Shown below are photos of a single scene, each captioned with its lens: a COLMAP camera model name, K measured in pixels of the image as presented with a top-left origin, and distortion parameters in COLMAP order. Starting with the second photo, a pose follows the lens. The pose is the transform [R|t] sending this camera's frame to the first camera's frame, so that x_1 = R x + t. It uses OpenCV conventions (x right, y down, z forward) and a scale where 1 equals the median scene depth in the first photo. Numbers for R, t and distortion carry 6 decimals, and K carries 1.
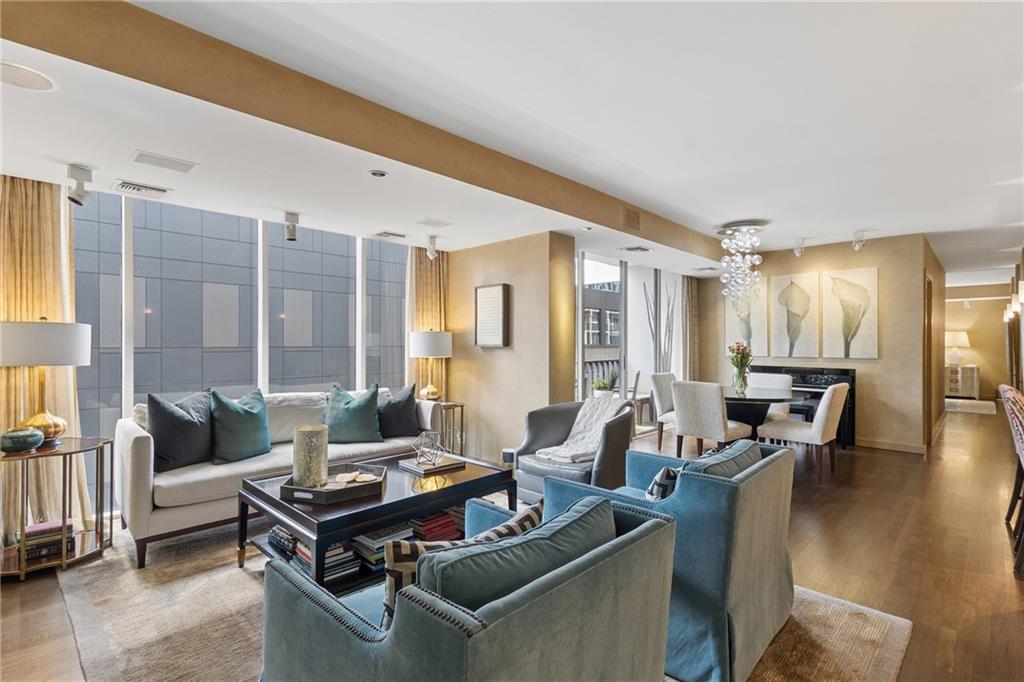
lens RADIAL K [[481.3, 0, 510.6], [0, 481.3, 343.1], [0, 0, 1]] dist [0.008451, 0.000111]
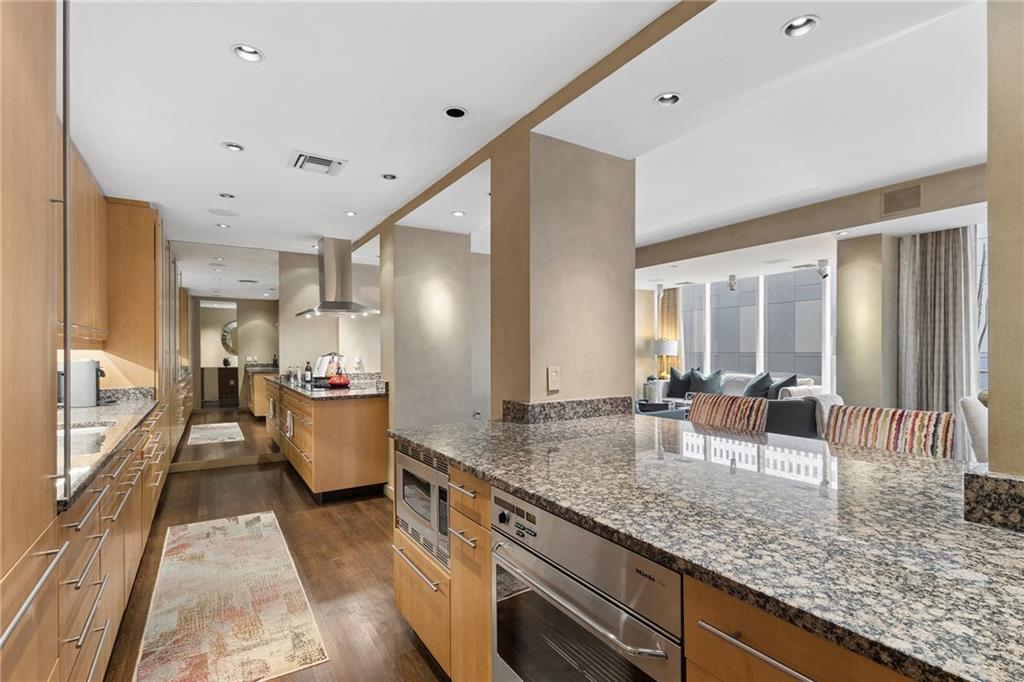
lens RADIAL K [[481.3, 0, 518.7], [0, 481.3, 356.3], [0, 0, 1]] dist [0.008451, 0.000111]
pose [[-0.215802, 0.009105, -0.976395, 0.986735], [0.003174, 0.999958, 0.008623, 0.012488], [0.976432, -0.001239, -0.215822, 0.400039]]
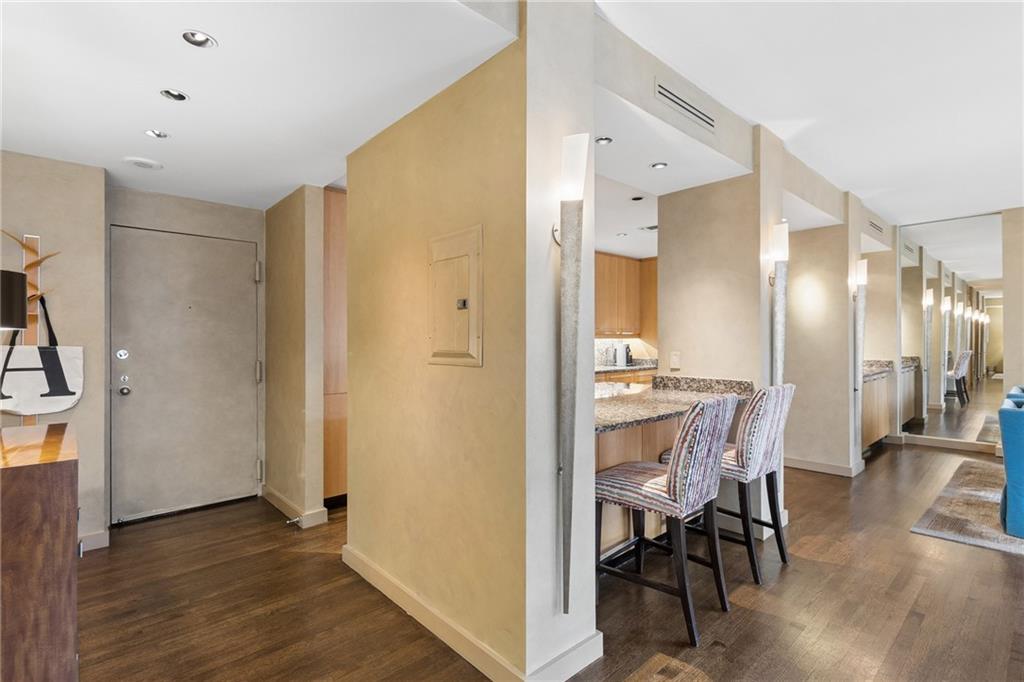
lens RADIAL K [[481.3, 0, 518.3], [0, 481.3, 340.7], [0, 0, 1]] dist [0.008451, 0.000111]
pose [[-0.997818, 0.000817, 0.066021, 0.719730], [0.001081, 0.999992, 0.003958, 0.008800], [-0.066017, 0.004020, -0.997810, 0.956758]]
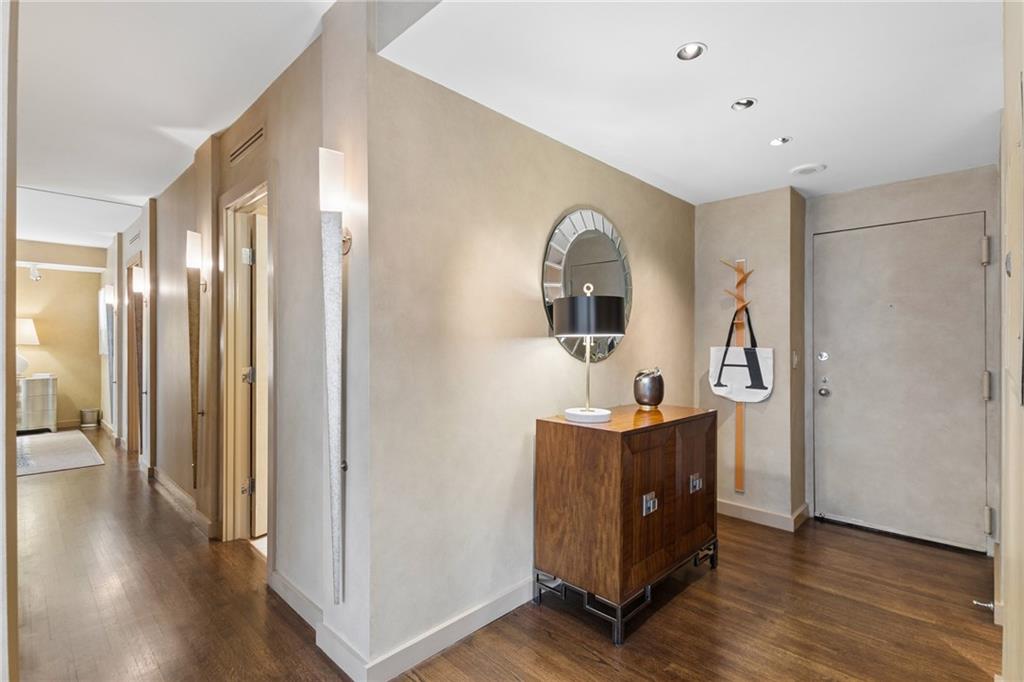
lens RADIAL K [[481.3, 0, 515.1], [0, 481.3, 341.8], [0, 0, 1]] dist [0.008451, 0.000111]
pose [[-0.012107, 0.001554, 0.999926, 0.611002], [0.000652, 0.999999, -0.001546, 0.009589], [-0.999926, 0.000633, -0.012108, 0.754990]]
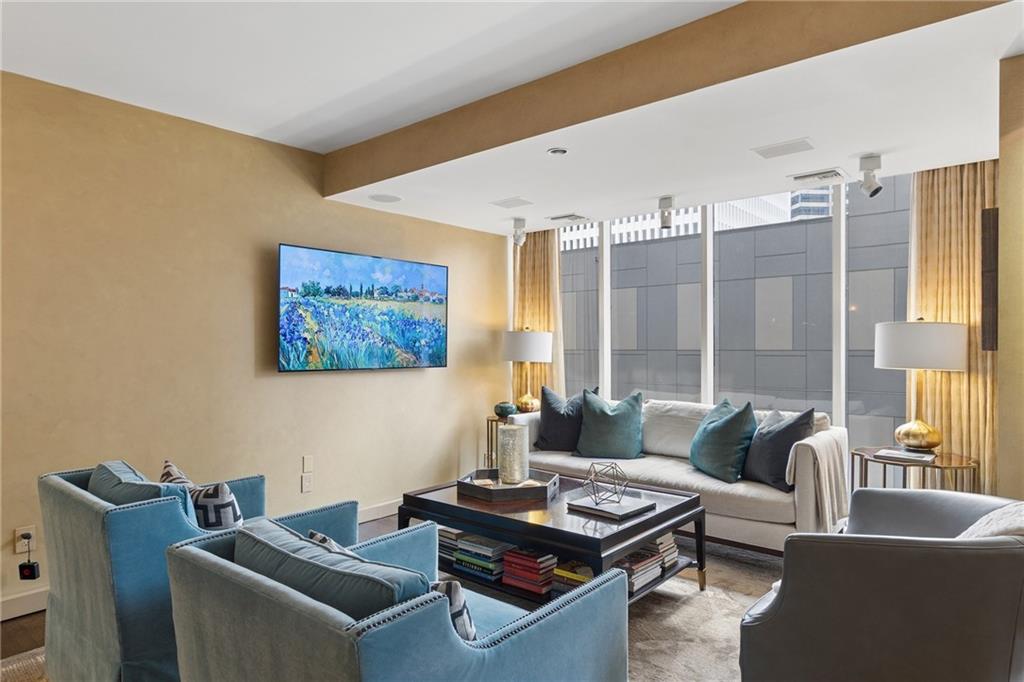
lens RADIAL K [[594.9, 0, 512.6], [0, 594.9, 345.1], [0, 0, 1]] dist [0.003592, -0.003264]
pose [[0.076282, -0.003315, -0.997081, 0.406260], [0.002484, 0.999992, -0.003135, 0.002163], [0.997083, -0.002238, 0.076290, 0.422609]]
